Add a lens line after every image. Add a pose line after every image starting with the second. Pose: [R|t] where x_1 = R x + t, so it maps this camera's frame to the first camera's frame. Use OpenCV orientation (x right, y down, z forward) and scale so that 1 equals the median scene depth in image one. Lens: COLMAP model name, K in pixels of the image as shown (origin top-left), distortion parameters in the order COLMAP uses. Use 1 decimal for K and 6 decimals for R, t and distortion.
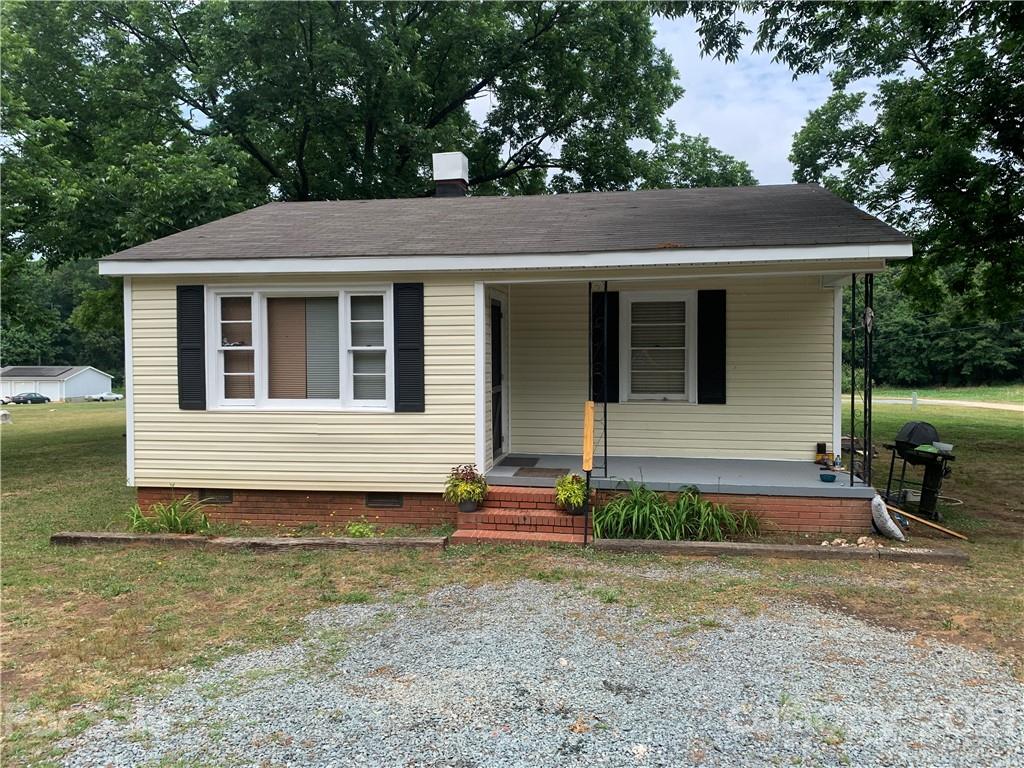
lens RADIAL K [[823.6, 0, 513.5], [0, 823.6, 366.0], [0, 0, 1]] dist [0.082666, -0.109209]
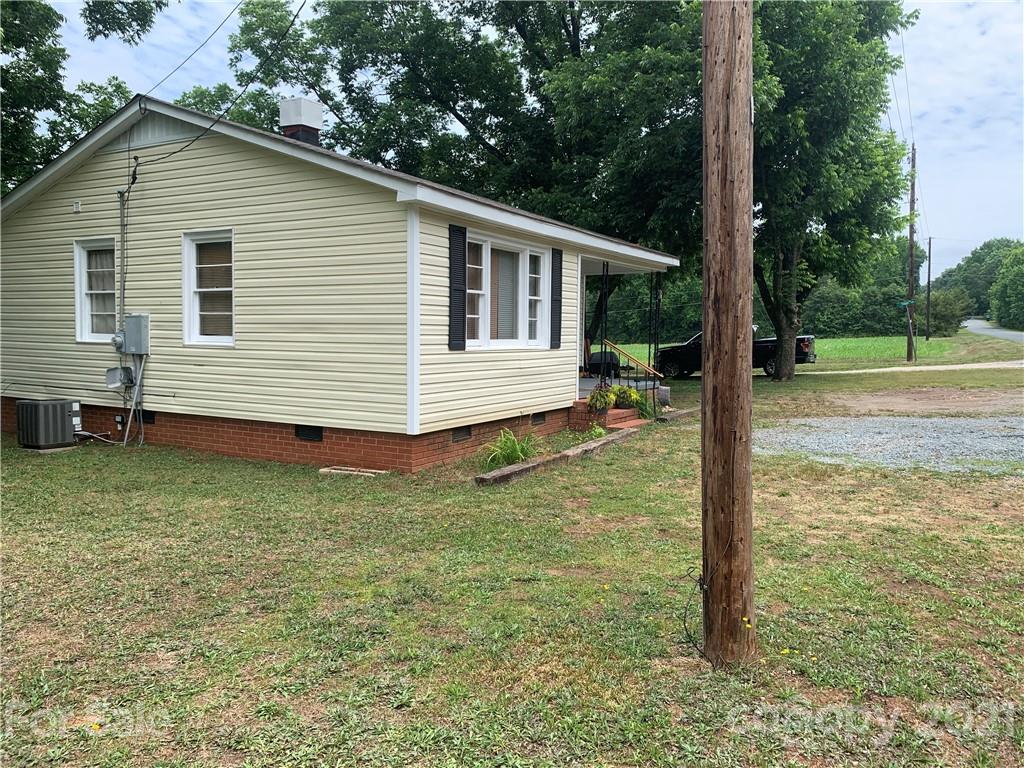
lens RADIAL K [[823.6, 0, 513.5], [0, 823.6, 366.0], [0, 0, 1]] dist [0.082666, -0.109209]
pose [[0.299827, -0.030319, 0.953512, -1.352366], [0.006399, 0.999536, 0.029770, 0.043304], [-0.953972, -0.002824, 0.299882, 0.650955]]
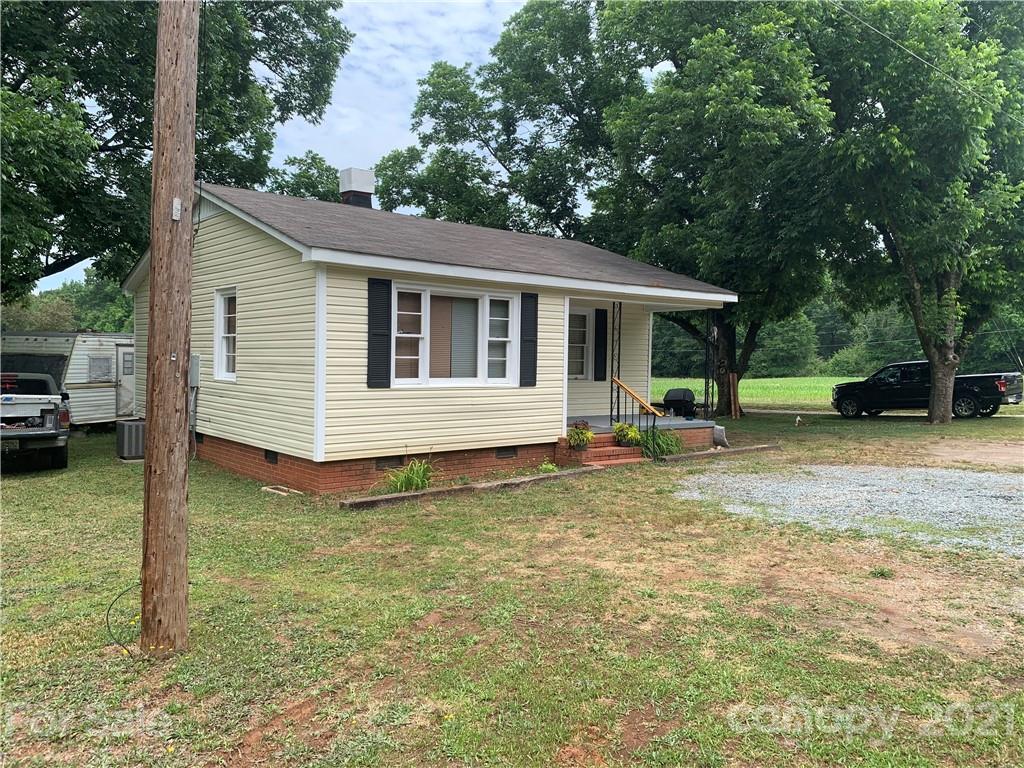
lens RADIAL K [[823.6, 0, 513.5], [0, 823.6, 366.0], [0, 0, 1]] dist [0.082666, -0.109209]
pose [[0.612319, 0.006353, 0.790585, -1.196207], [-0.003058, 0.999979, -0.005667, 0.028775], [-0.790605, 0.001053, 0.612326, 0.167412]]
